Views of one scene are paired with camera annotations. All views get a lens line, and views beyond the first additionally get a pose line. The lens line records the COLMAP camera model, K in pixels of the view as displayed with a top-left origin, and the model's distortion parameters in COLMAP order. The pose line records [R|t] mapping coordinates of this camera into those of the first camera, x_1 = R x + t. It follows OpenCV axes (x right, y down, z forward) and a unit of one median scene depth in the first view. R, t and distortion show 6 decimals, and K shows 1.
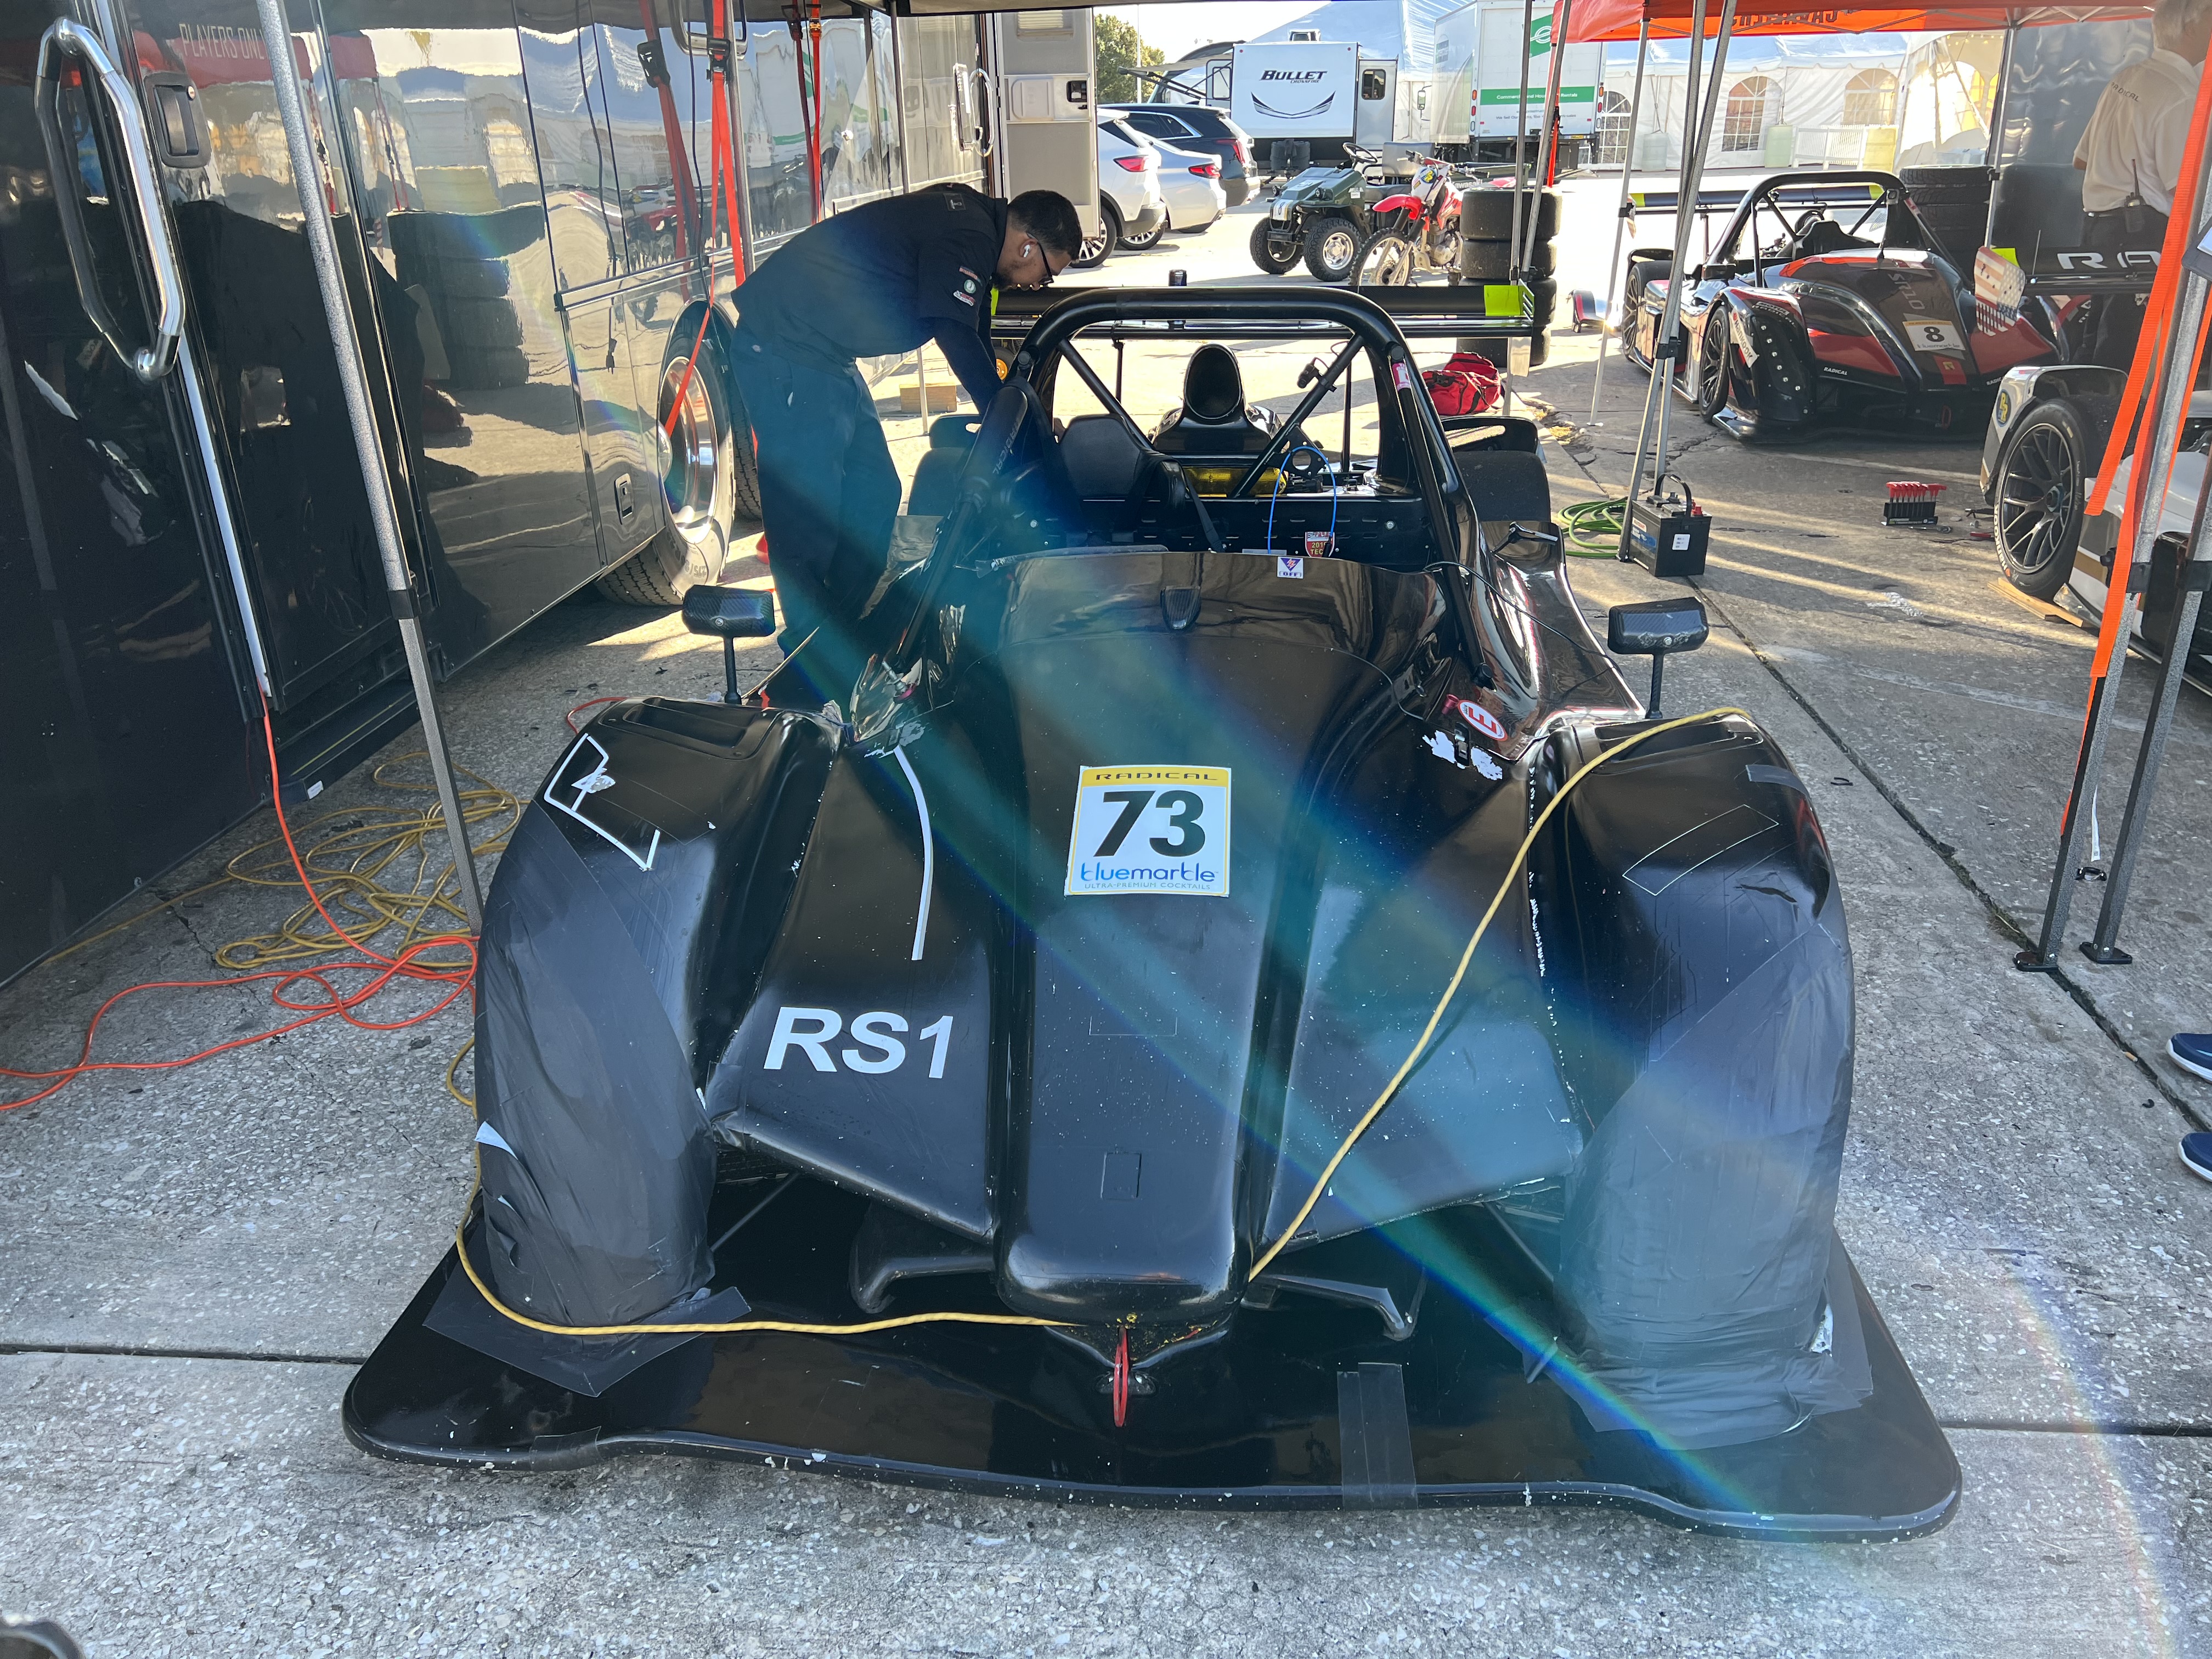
lens RADIAL K [[1670.6, 0, 1126.4], [0, 1670.6, 806.8], [0, 0, 1]] dist [0.055880, -0.057138]
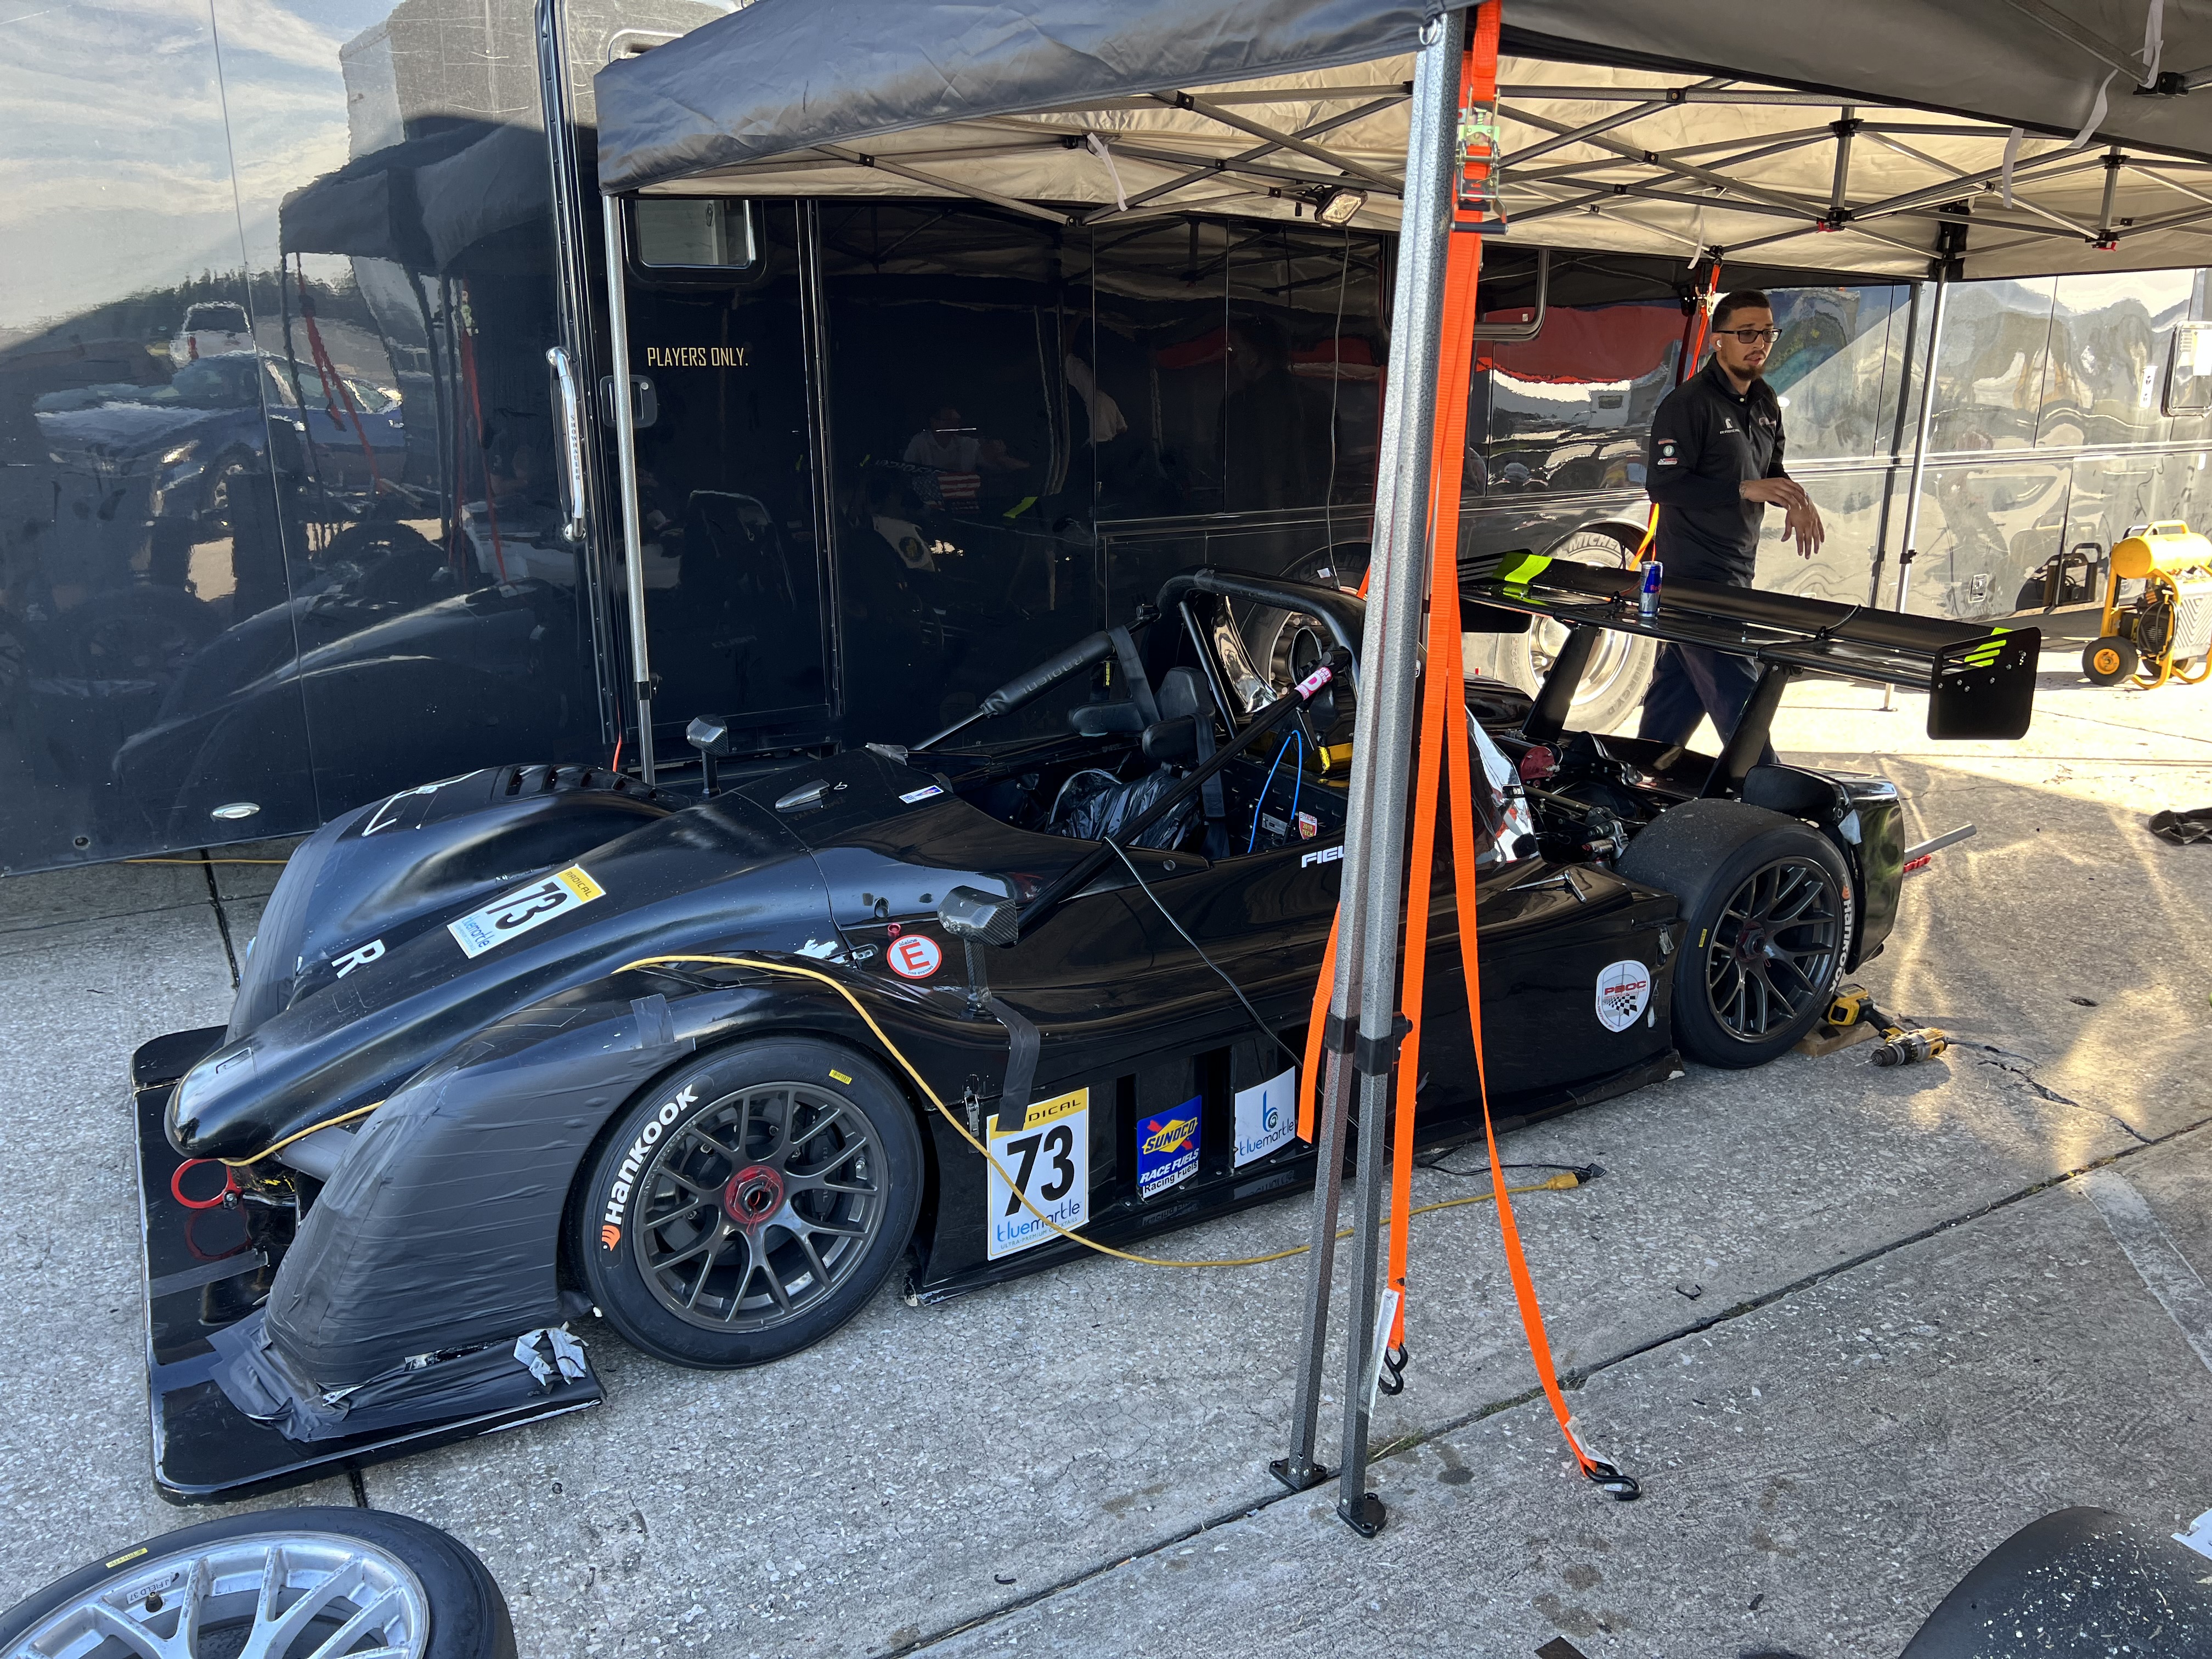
lens RADIAL K [[1670.6, 0, 1126.4], [0, 1670.6, 806.8], [0, 0, 1]] dist [0.055880, -0.057138]
pose [[0.577031, 0.231752, -0.783151, 1.196358], [-0.322515, 0.945623, 0.042200, -0.249463], [0.750346, 0.228228, 0.620397, 0.410796]]
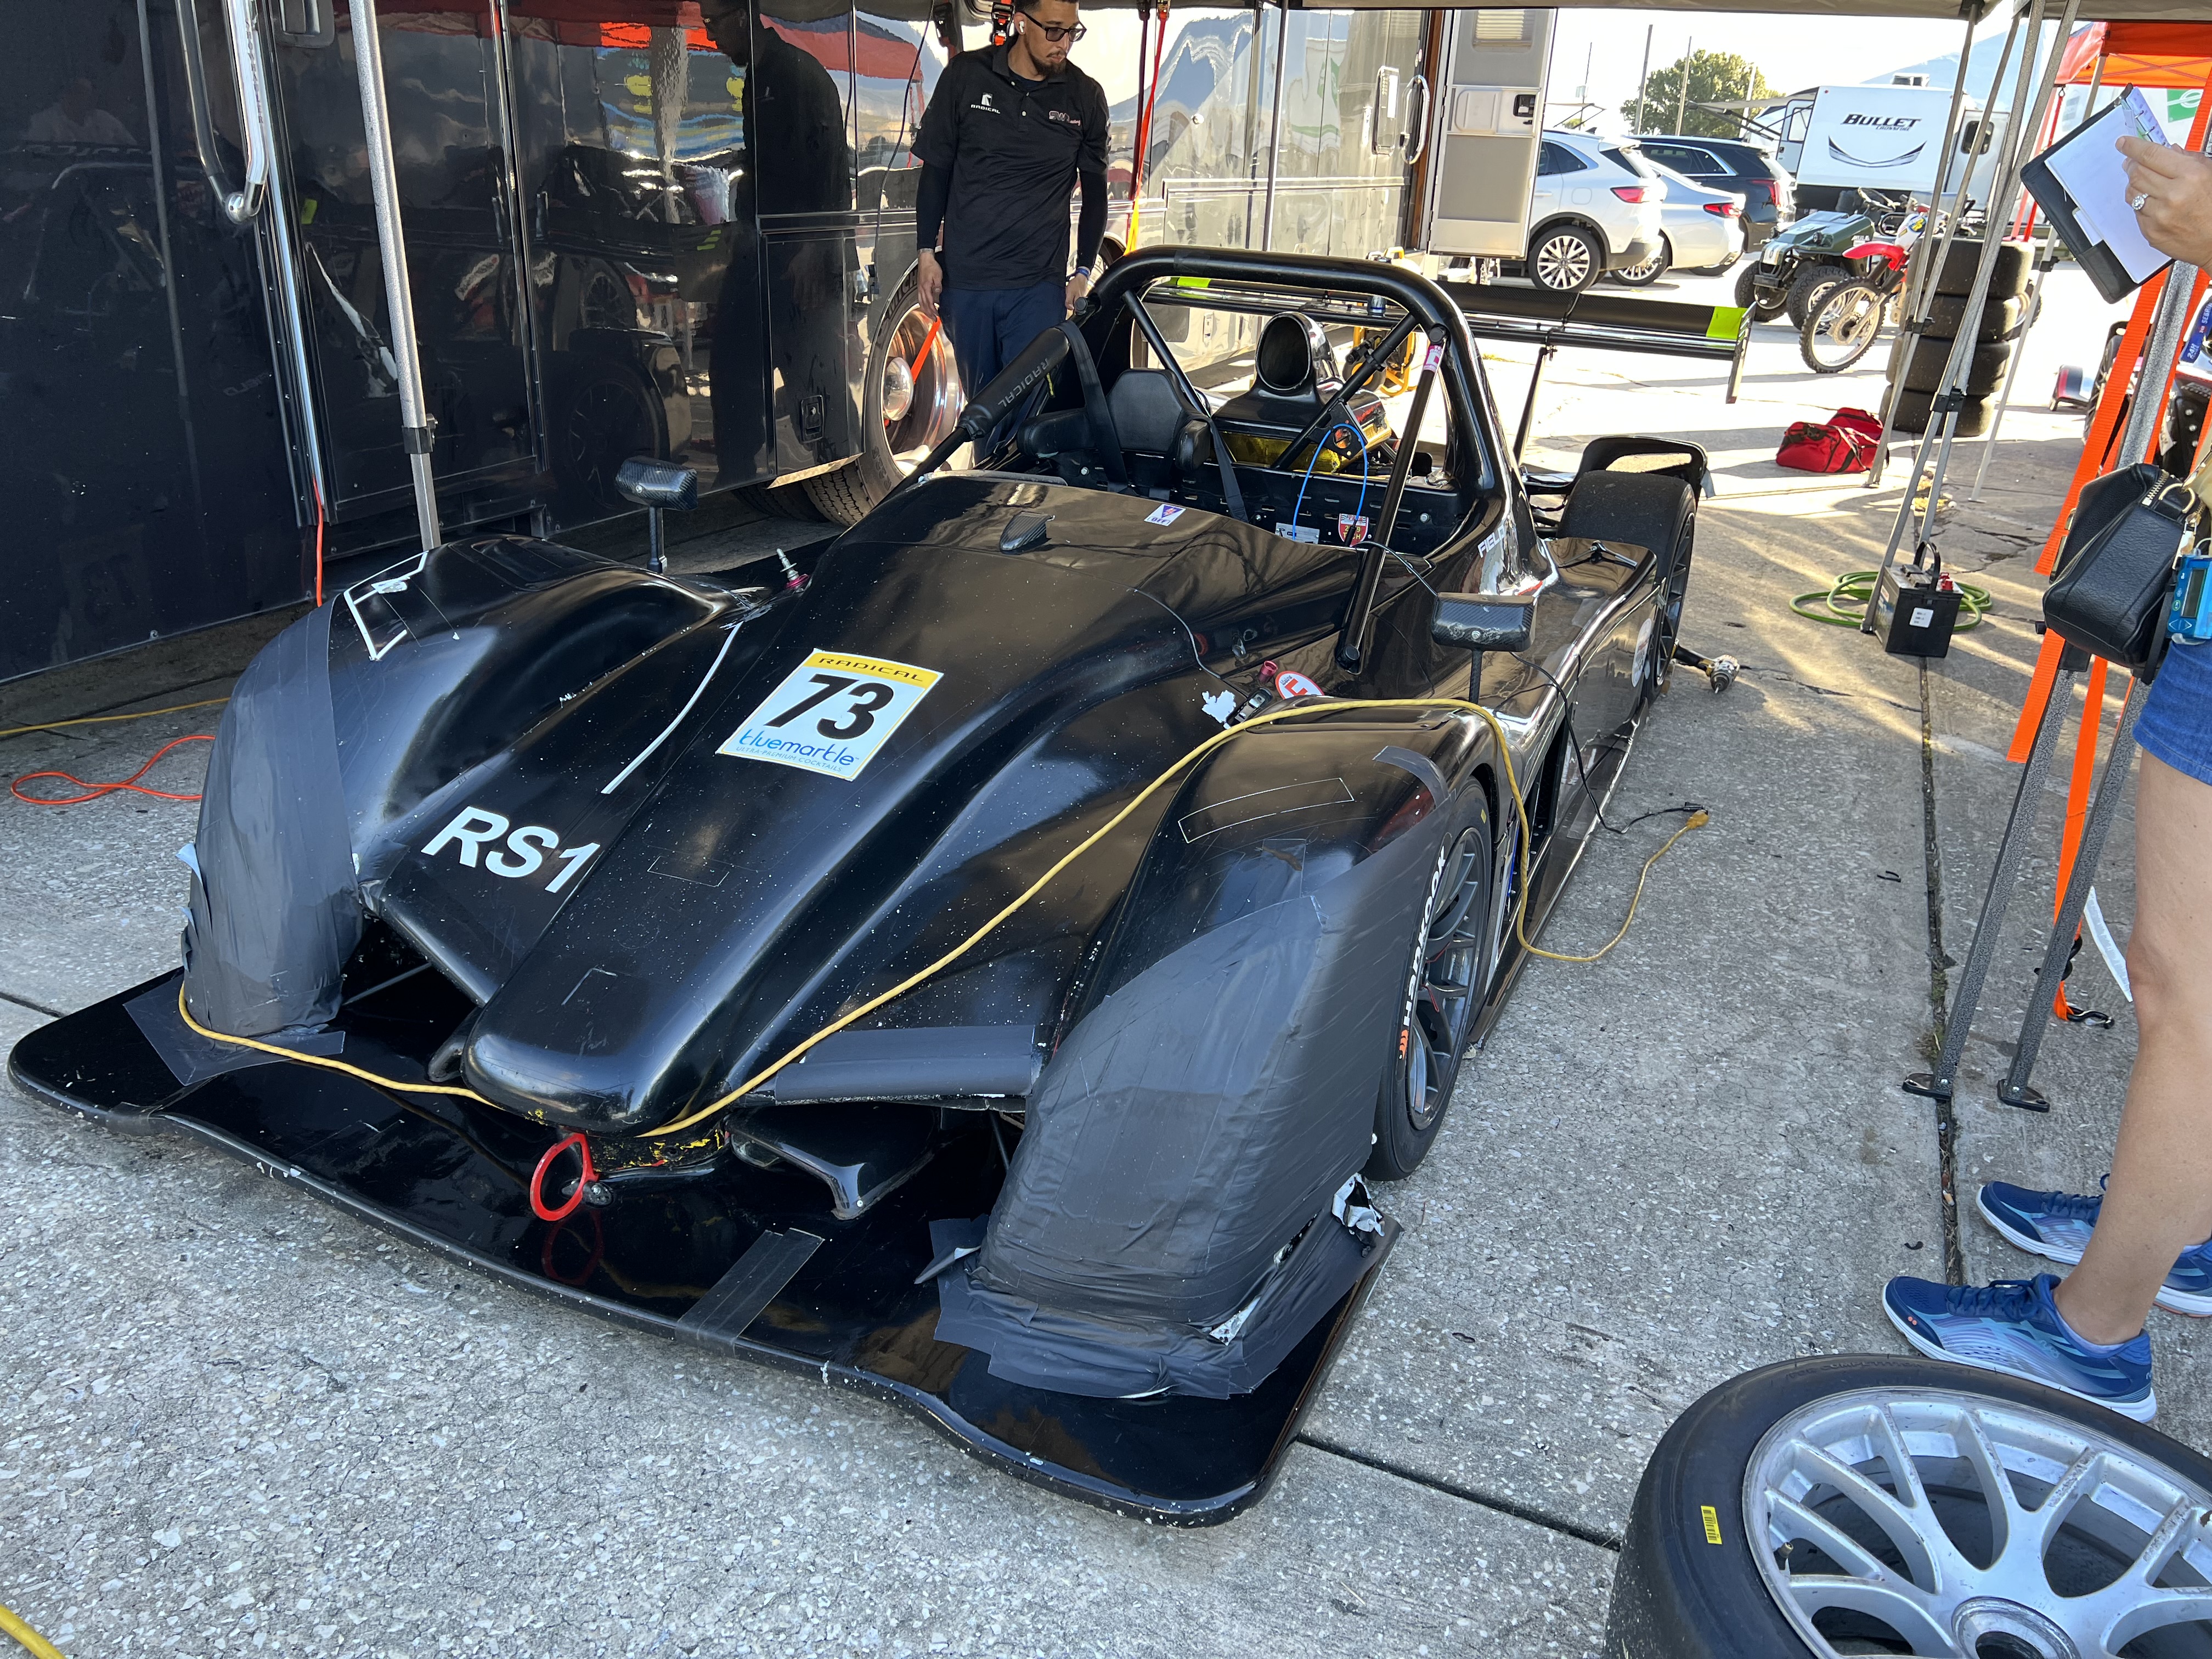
lens RADIAL K [[1674.2, 0, 1106.0], [0, 1674.2, 829.5], [0, 0, 1]] dist [0.022687, -0.002491]
pose [[0.939728, 0.187628, -0.285845, 0.413523], [-0.188023, 0.981812, 0.026326, 0.021780], [0.285585, 0.029006, 0.957914, 0.053310]]
